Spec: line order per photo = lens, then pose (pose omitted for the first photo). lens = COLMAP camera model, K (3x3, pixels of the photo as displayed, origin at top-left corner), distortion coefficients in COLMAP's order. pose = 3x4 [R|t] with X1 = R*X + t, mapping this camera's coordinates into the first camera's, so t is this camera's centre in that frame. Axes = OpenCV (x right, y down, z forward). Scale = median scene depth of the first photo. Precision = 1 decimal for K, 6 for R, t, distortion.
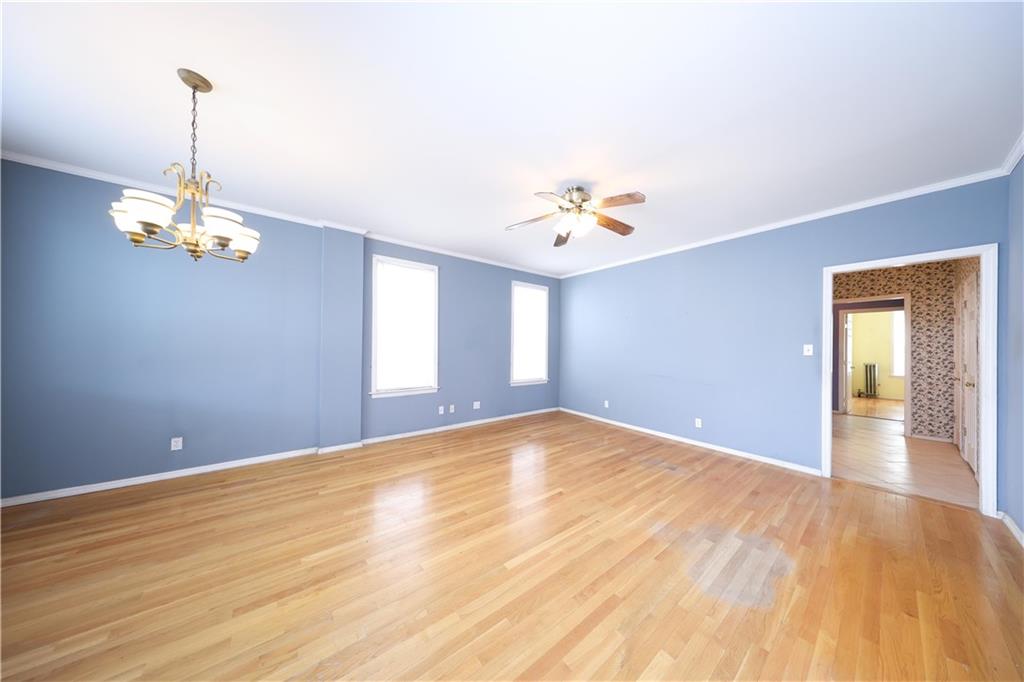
lens RADIAL K [[296.5, 0, 508.9], [0, 296.5, 344.0], [0, 0, 1]] dist [0.003415, -0.000059]
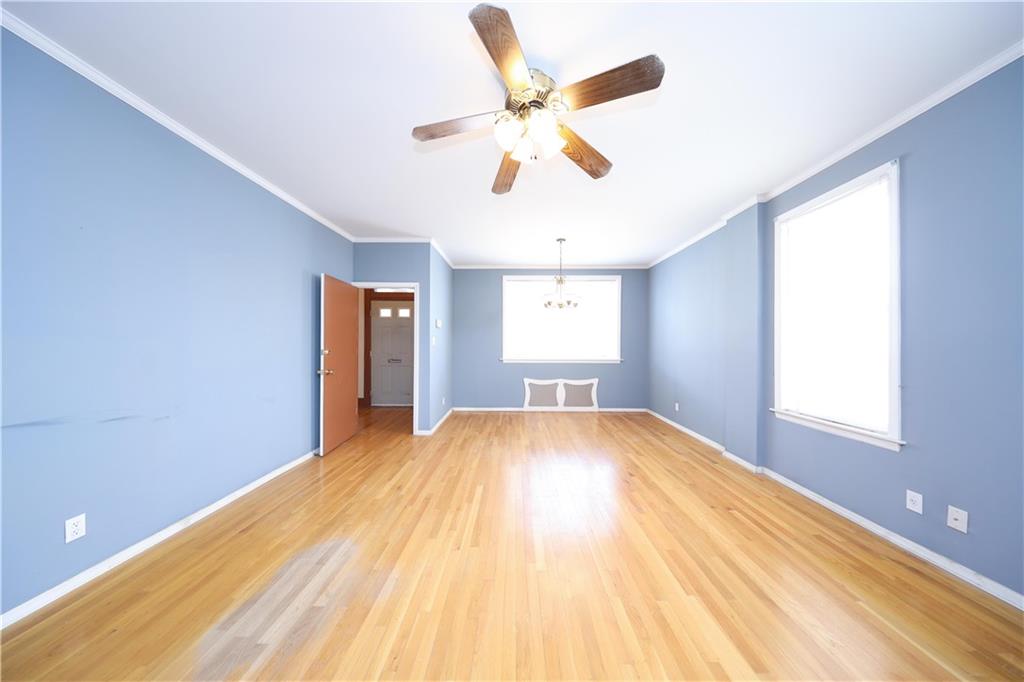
lens RADIAL K [[296.5, 0, 517.0], [0, 296.5, 342.7], [0, 0, 1]] dist [0.003415, -0.000059]
pose [[-0.606880, -0.017204, -0.794607, 0.625257], [-0.004437, 0.999823, -0.018258, 0.021987], [0.794781, -0.007554, -0.606849, 1.181670]]
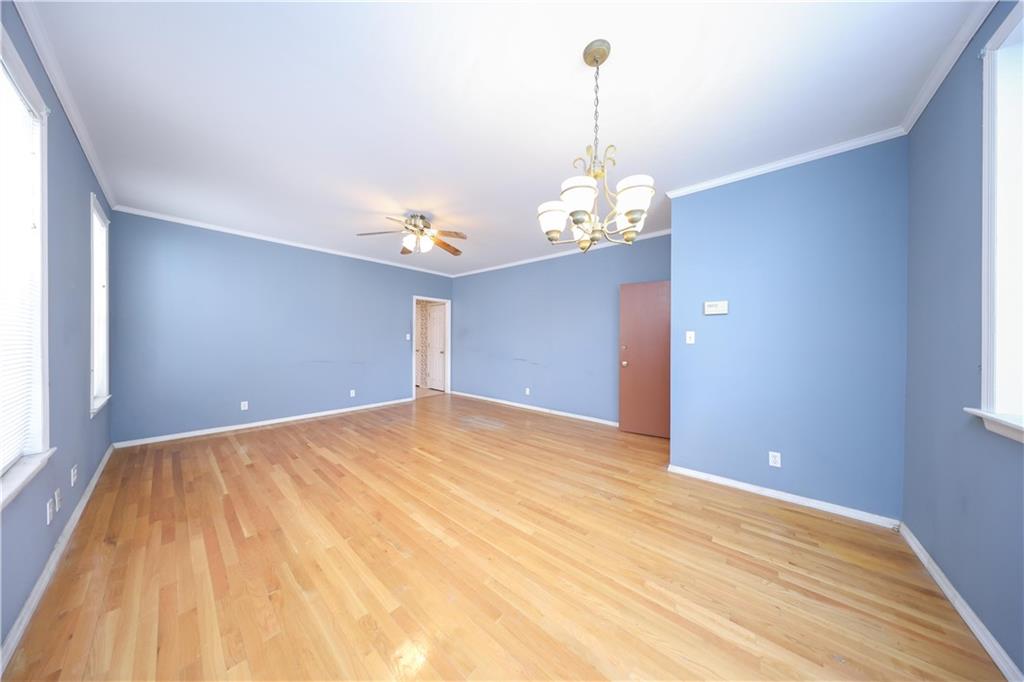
lens RADIAL K [[296.5, 0, 509.6], [0, 296.5, 338.9], [0, 0, 1]] dist [0.003415, -0.000059]
pose [[-0.196640, -0.017281, 0.980323, -1.008928], [-0.017066, 0.999754, 0.014201, -0.007216], [-0.980327, -0.013938, -0.196886, 0.751531]]
